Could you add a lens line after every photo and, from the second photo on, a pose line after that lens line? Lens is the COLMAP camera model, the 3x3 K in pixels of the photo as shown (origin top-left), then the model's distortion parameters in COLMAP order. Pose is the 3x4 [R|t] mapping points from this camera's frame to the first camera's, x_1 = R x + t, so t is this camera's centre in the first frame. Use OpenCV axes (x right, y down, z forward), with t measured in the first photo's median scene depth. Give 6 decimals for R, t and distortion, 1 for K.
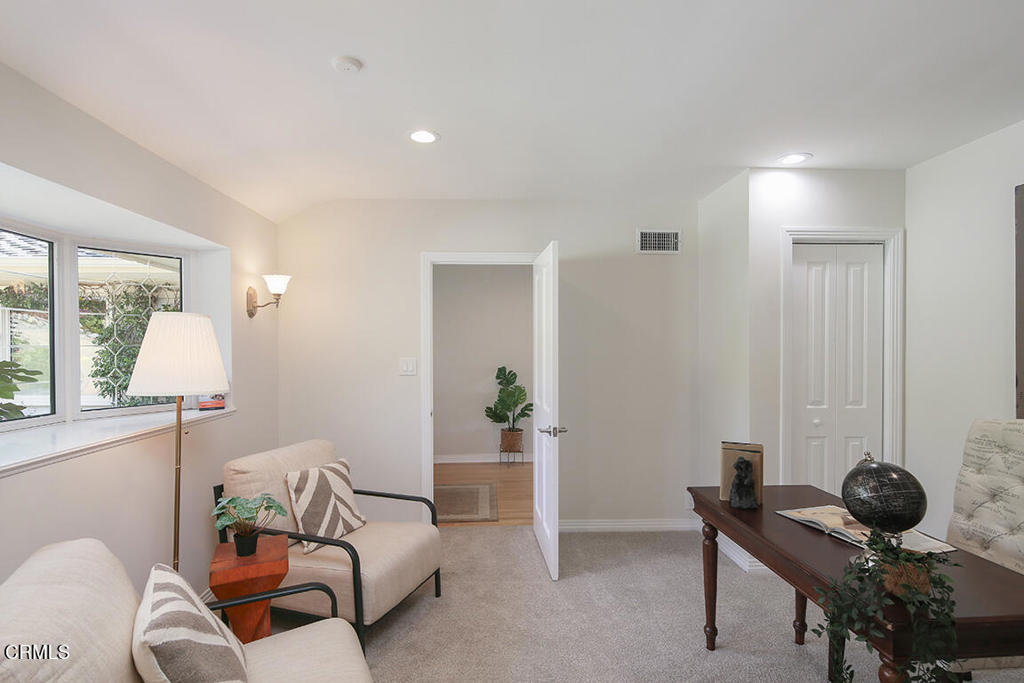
lens RADIAL K [[498.3, 0, 512.1], [0, 498.3, 343.3], [0, 0, 1]] dist [0.000974, -0.002062]
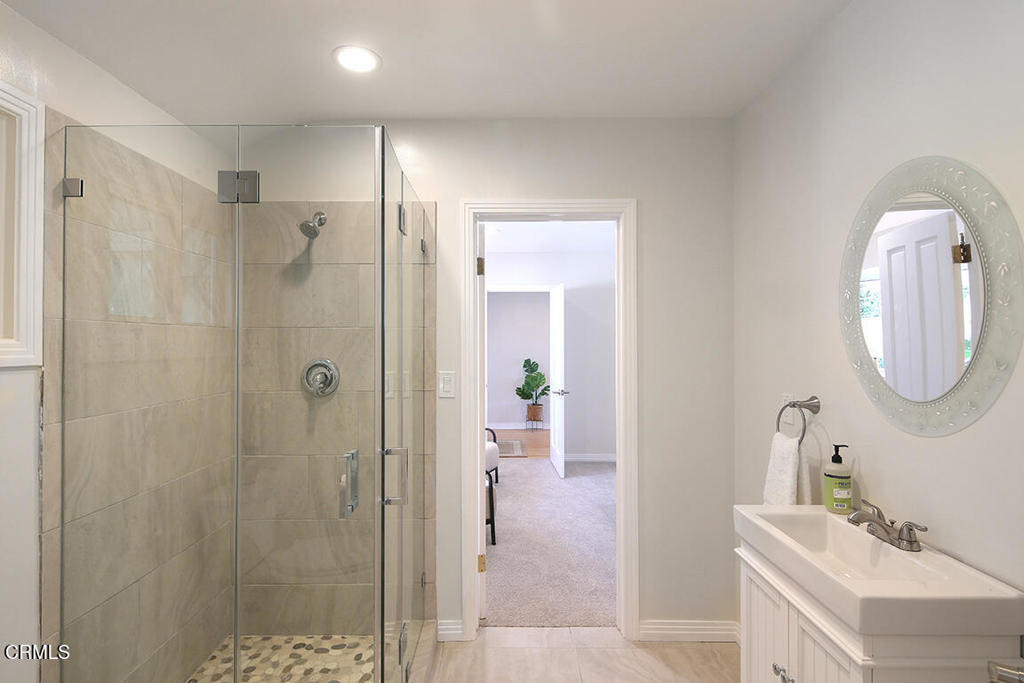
lens RADIAL K [[498.3, 0, 511.8], [0, 498.3, 342.2], [0, 0, 1]] dist [0.000974, -0.002062]
pose [[0.999336, 0.000784, -0.036432, -0.020463], [-0.000958, 0.999988, -0.004750, 0.006614], [0.036428, 0.004782, 0.999325, -0.566259]]
